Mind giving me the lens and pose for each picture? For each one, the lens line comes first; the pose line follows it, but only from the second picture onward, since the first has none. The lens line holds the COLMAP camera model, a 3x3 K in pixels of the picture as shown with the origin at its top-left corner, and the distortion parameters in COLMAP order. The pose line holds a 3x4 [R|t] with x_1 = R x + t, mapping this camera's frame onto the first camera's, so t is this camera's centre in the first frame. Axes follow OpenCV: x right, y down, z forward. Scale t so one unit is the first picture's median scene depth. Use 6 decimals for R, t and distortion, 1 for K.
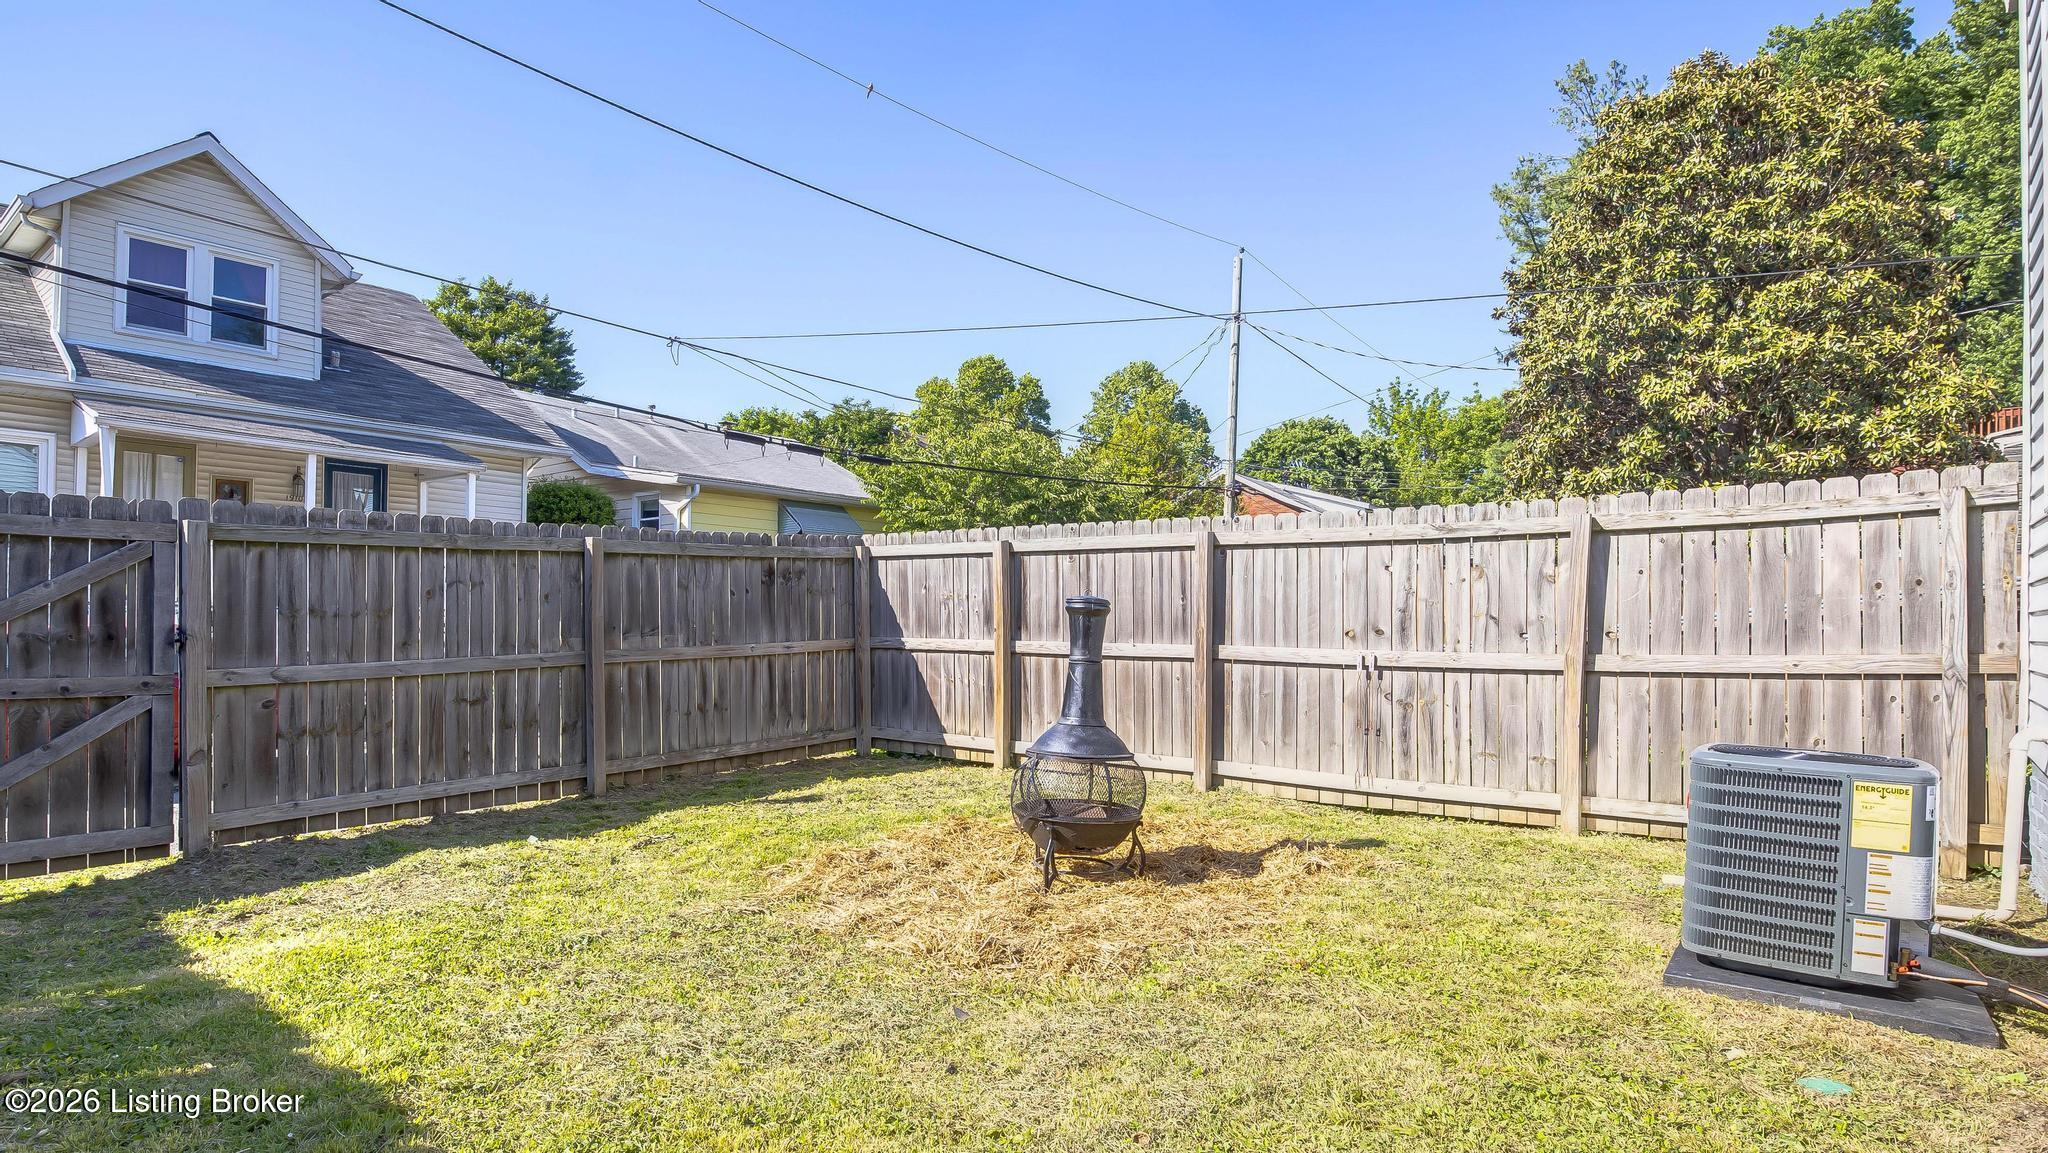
lens RADIAL K [[1067.9, 0, 1041.5], [0, 1067.9, 645.9], [0, 0, 1]] dist [-0.023760, 0.004756]
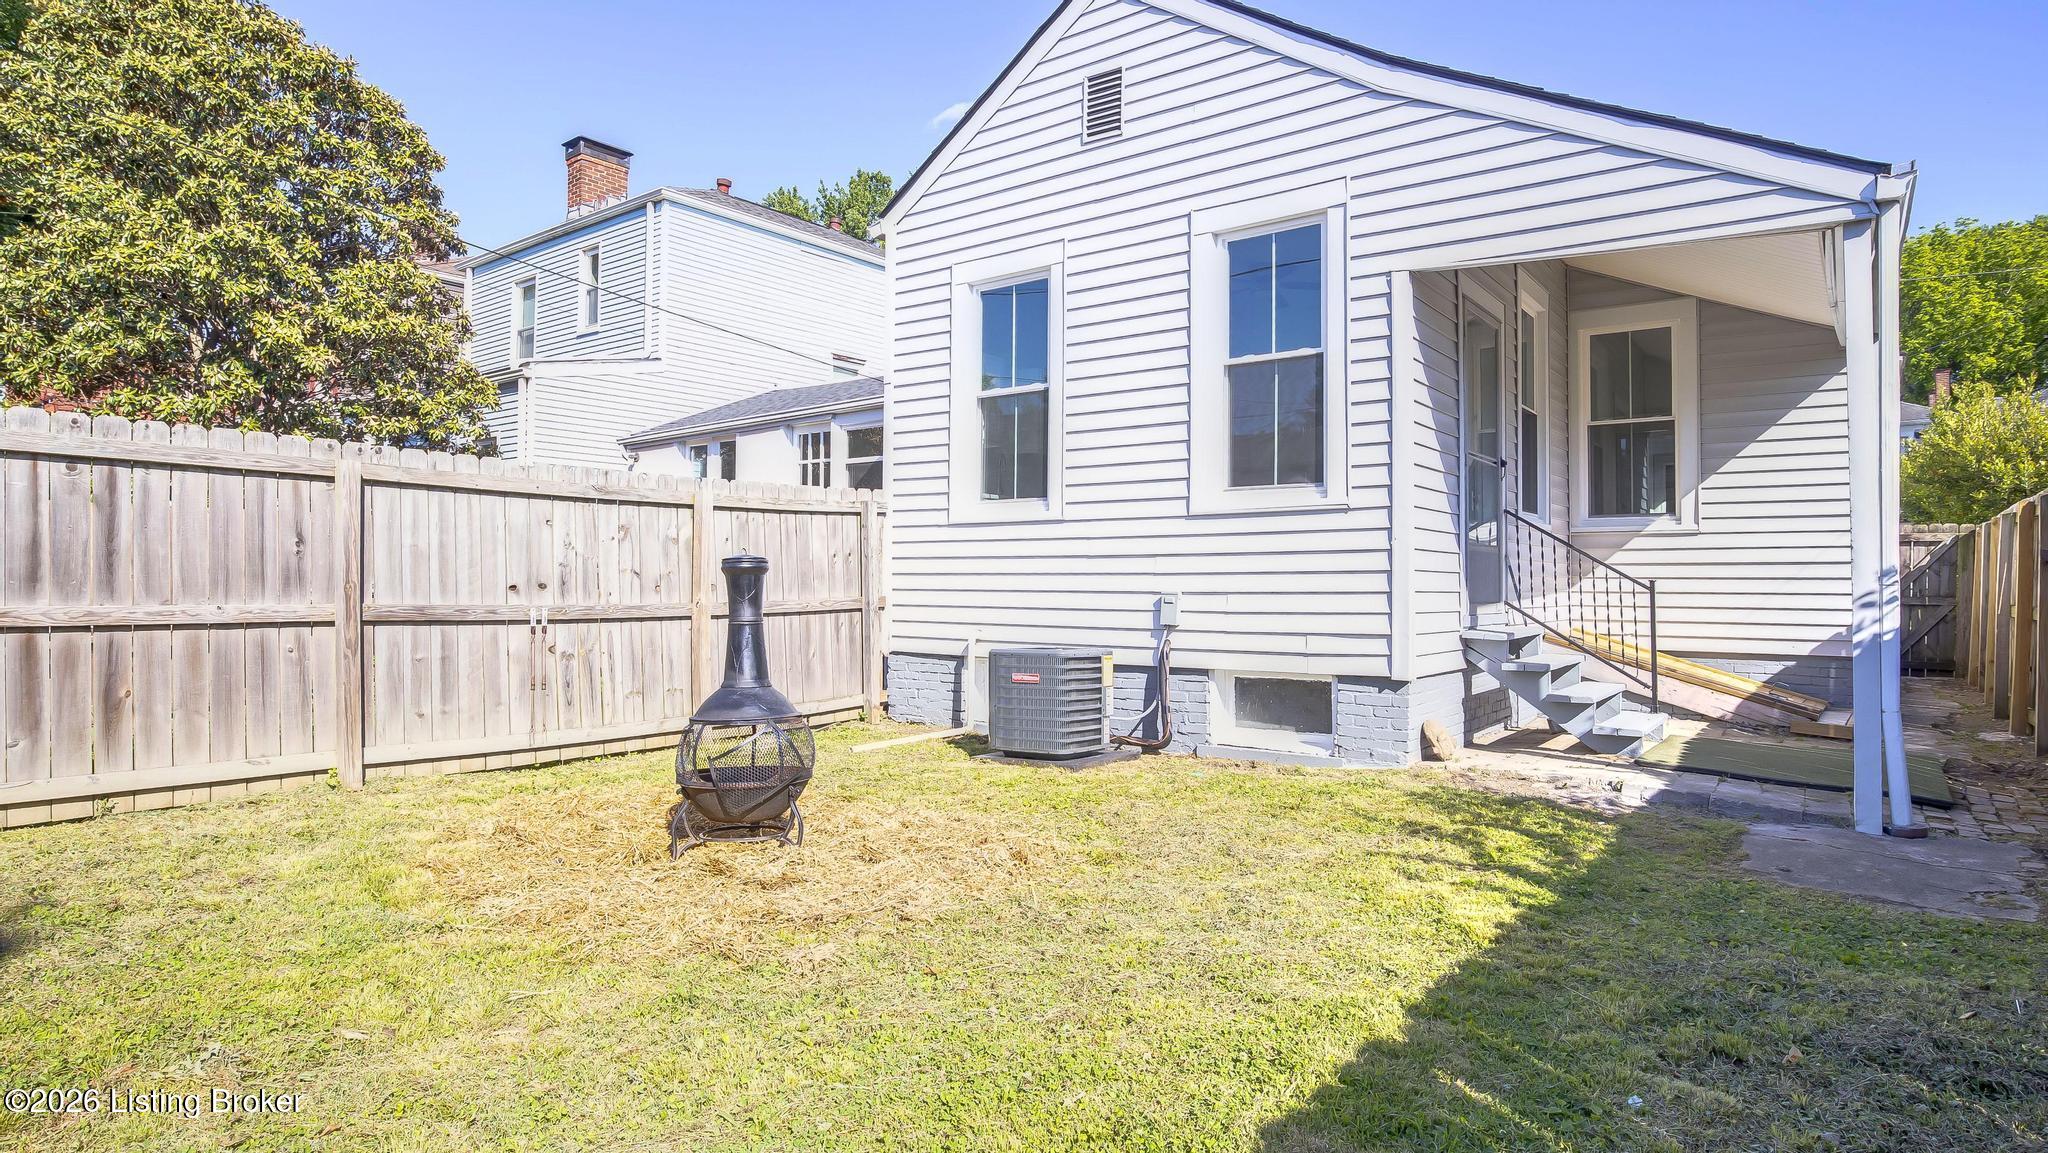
lens RADIAL K [[1122.0, 0, 1030.1], [0, 1122.0, 573.9], [0, 0, 1]] dist [-0.024051, 0.005365]
pose [[0.018690, 0.003473, 0.999819, -0.686579], [0.012423, 0.999916, -0.003705, -0.014070], [-0.999748, 0.012490, 0.018645, 0.495129]]
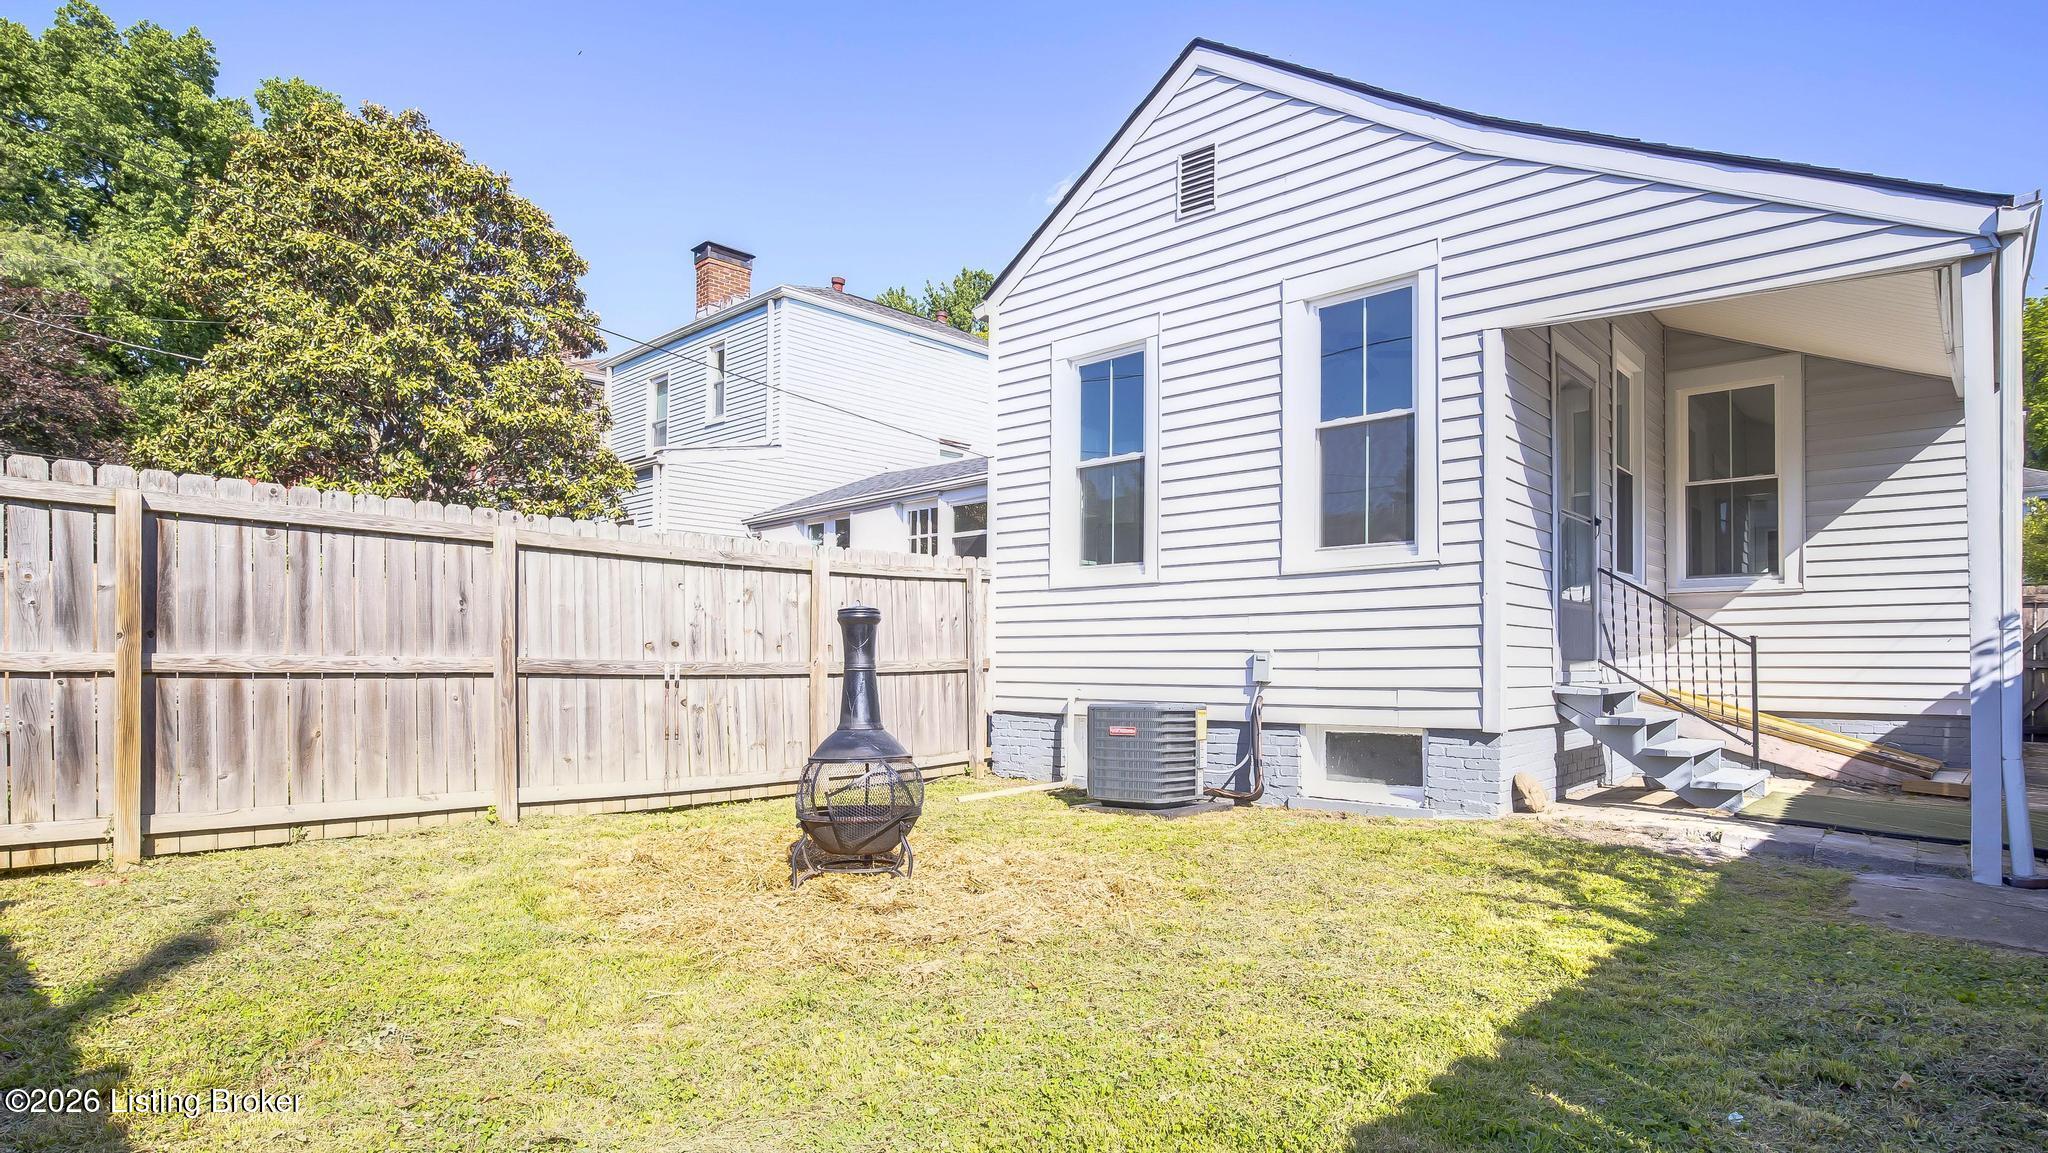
lens RADIAL K [[1067.9, 0, 1025.9], [0, 1067.9, 660.8], [0, 0, 1]] dist [-0.023760, 0.004756]
pose [[0.112106, -0.002285, 0.993694, -0.686436], [0.012841, 0.999917, 0.000851, 0.007299], [-0.993613, 0.012664, 0.112126, 0.495648]]
